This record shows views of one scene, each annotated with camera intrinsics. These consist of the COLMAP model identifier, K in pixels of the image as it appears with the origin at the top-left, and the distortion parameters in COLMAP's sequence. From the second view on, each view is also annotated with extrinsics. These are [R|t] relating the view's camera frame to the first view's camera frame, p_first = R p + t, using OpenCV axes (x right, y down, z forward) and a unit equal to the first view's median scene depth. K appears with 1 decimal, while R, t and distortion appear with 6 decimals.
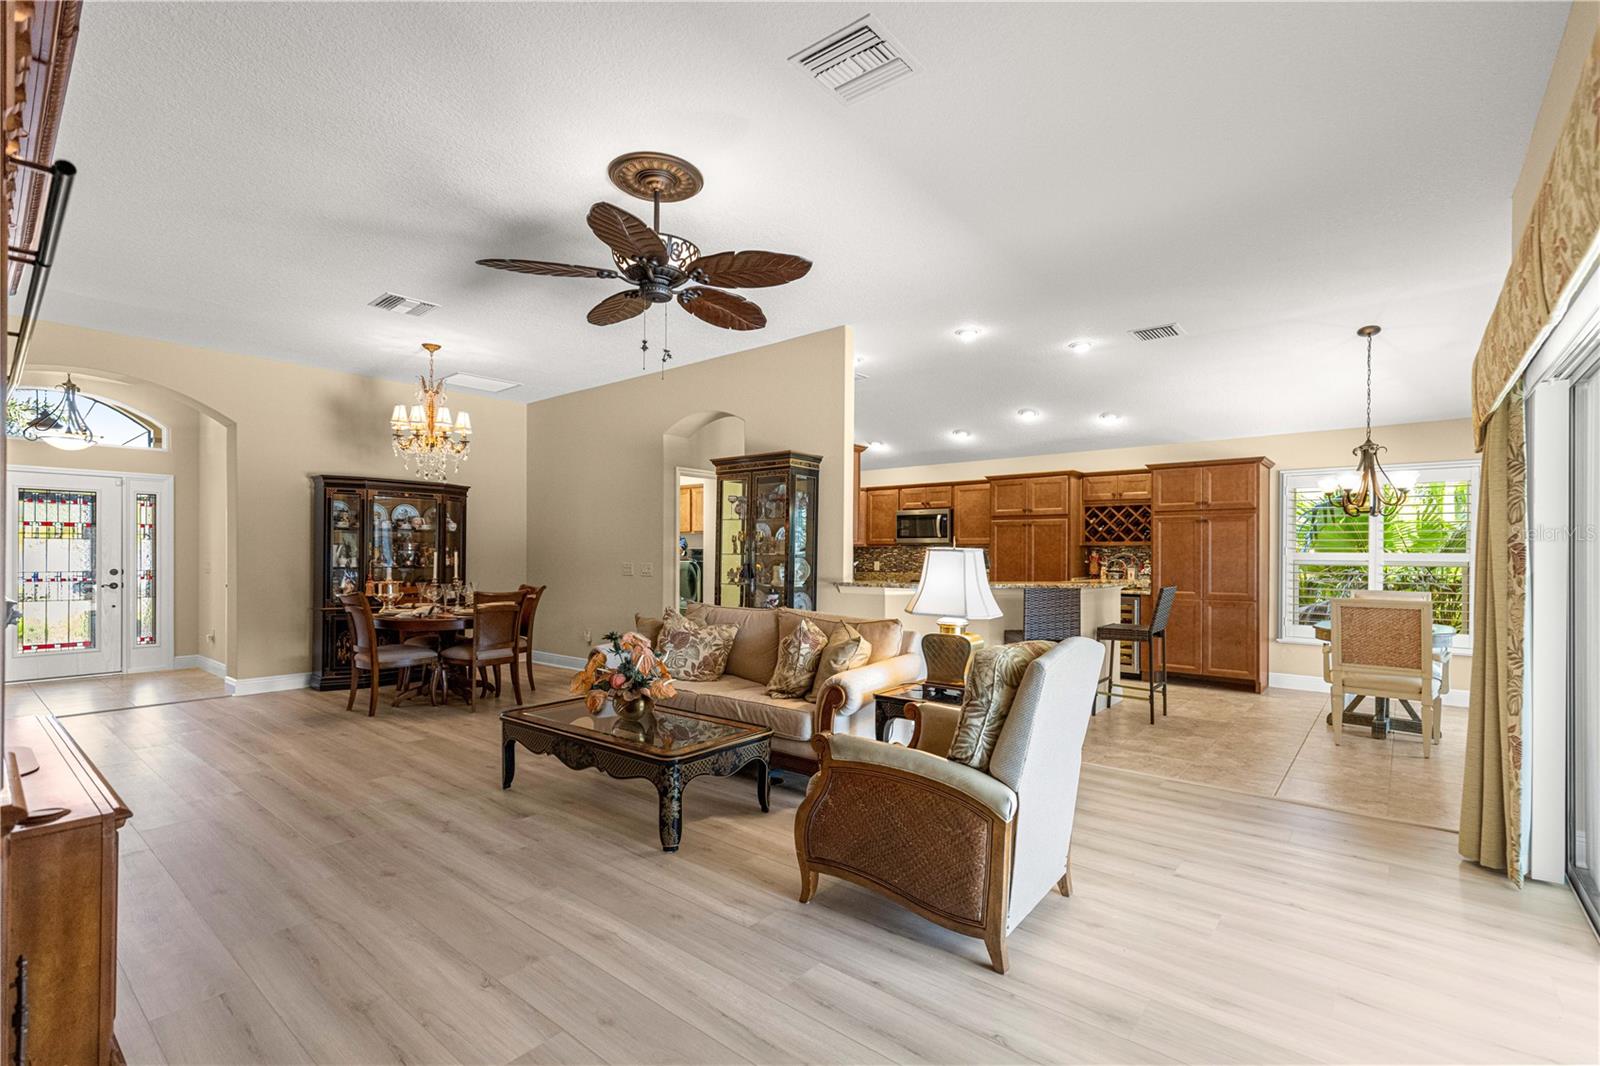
lens RADIAL K [[720.5, 0, 804.3], [0, 720.5, 556.4], [0, 0, 1]] dist [-0.000793, 0.000766]
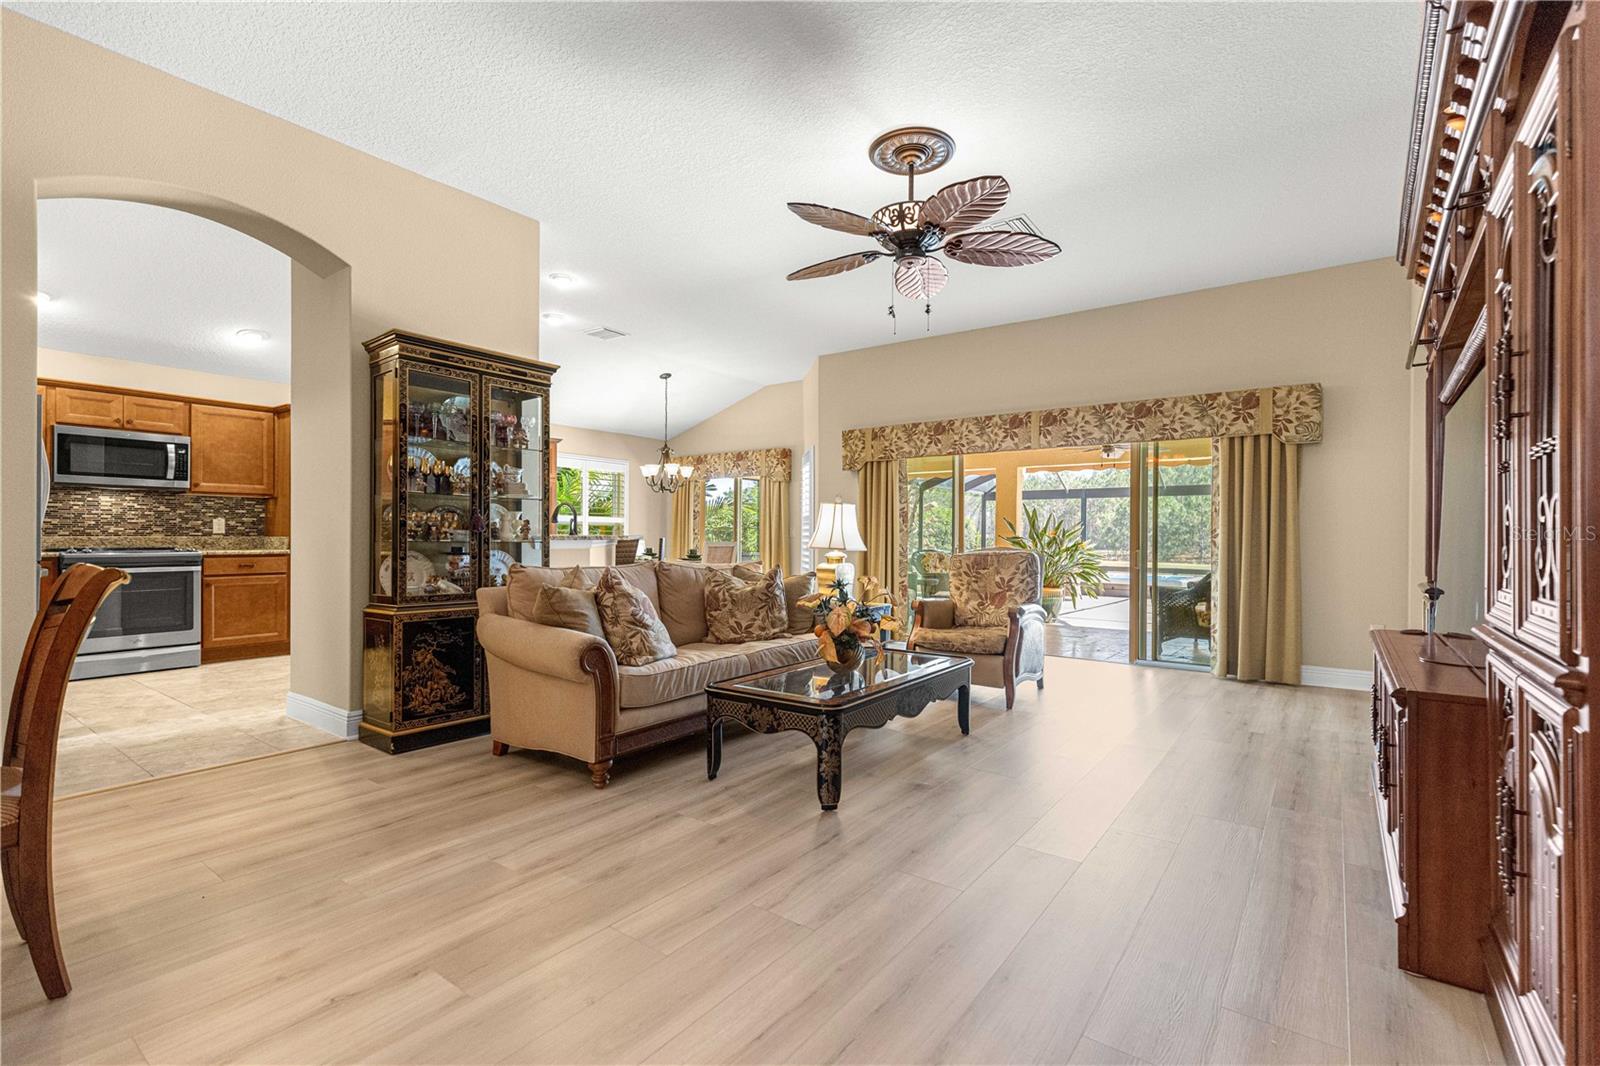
lens RADIAL K [[725.3, 0, 804.5], [0, 725.3, 532.0], [0, 0, 1]] dist [0.002716, 0.000137]
pose [[-0.057574, 0.002857, 0.998337, -0.647164], [-0.003039, 0.999991, -0.003037, 0.027657], [-0.998337, -0.003209, -0.057565, 0.609929]]
